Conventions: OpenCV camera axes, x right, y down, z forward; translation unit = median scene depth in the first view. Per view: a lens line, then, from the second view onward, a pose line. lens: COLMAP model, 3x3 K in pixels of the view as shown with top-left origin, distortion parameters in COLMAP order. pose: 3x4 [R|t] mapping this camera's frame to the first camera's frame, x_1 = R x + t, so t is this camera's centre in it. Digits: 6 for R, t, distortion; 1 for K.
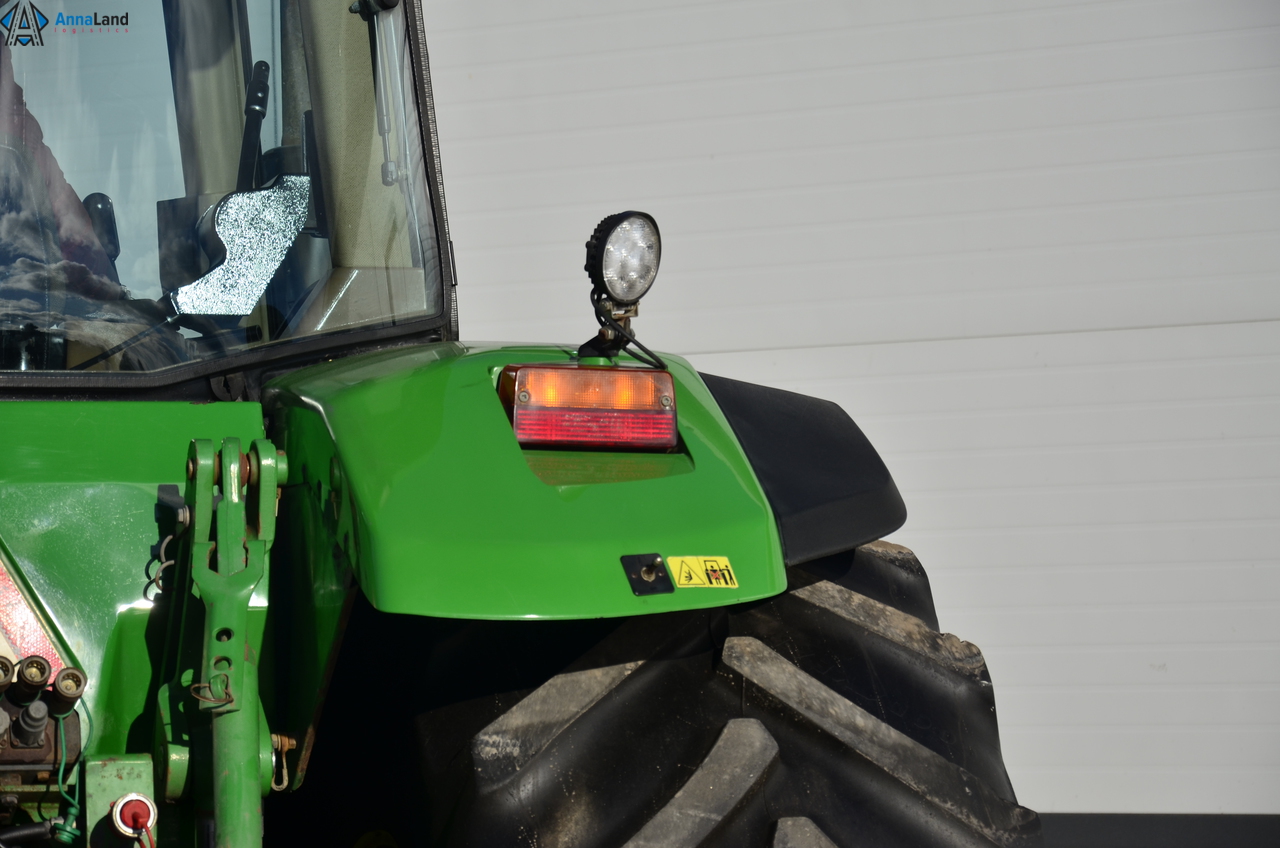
lens RADIAL K [[5052.6, 0, 640.0], [0, 5052.6, 424.0], [0, 0, 1]] dist [0.065086, 0.128085]
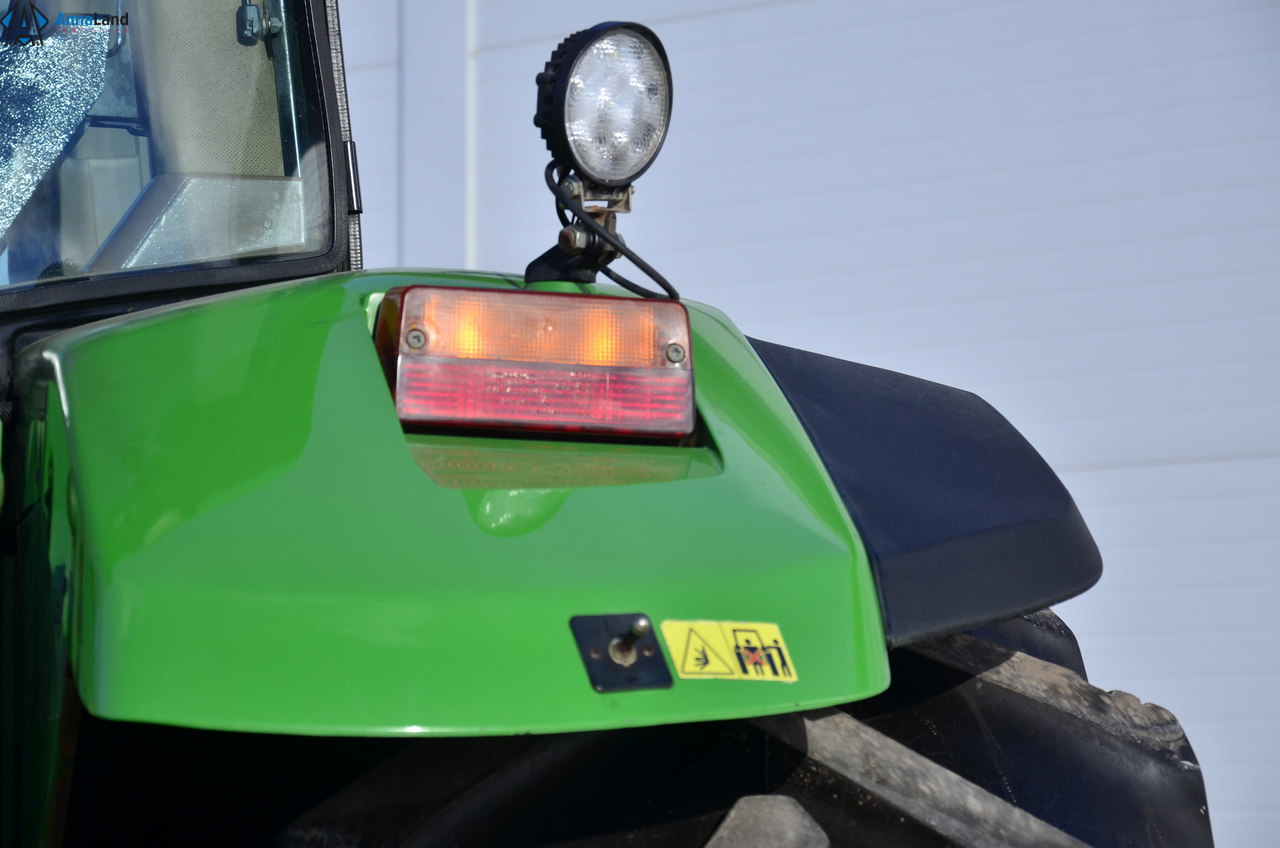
lens RADIAL K [[4027.6, 0, 640.0], [0, 4027.6, 424.0], [0, 0, 1]] dist [-0.126418, -0.431004]
pose [[0.999265, 0.005152, -0.037978, 0.018098], [-0.007282, 0.998394, -0.056183, 0.028085], [0.037628, 0.056418, 0.997698, 0.554831]]
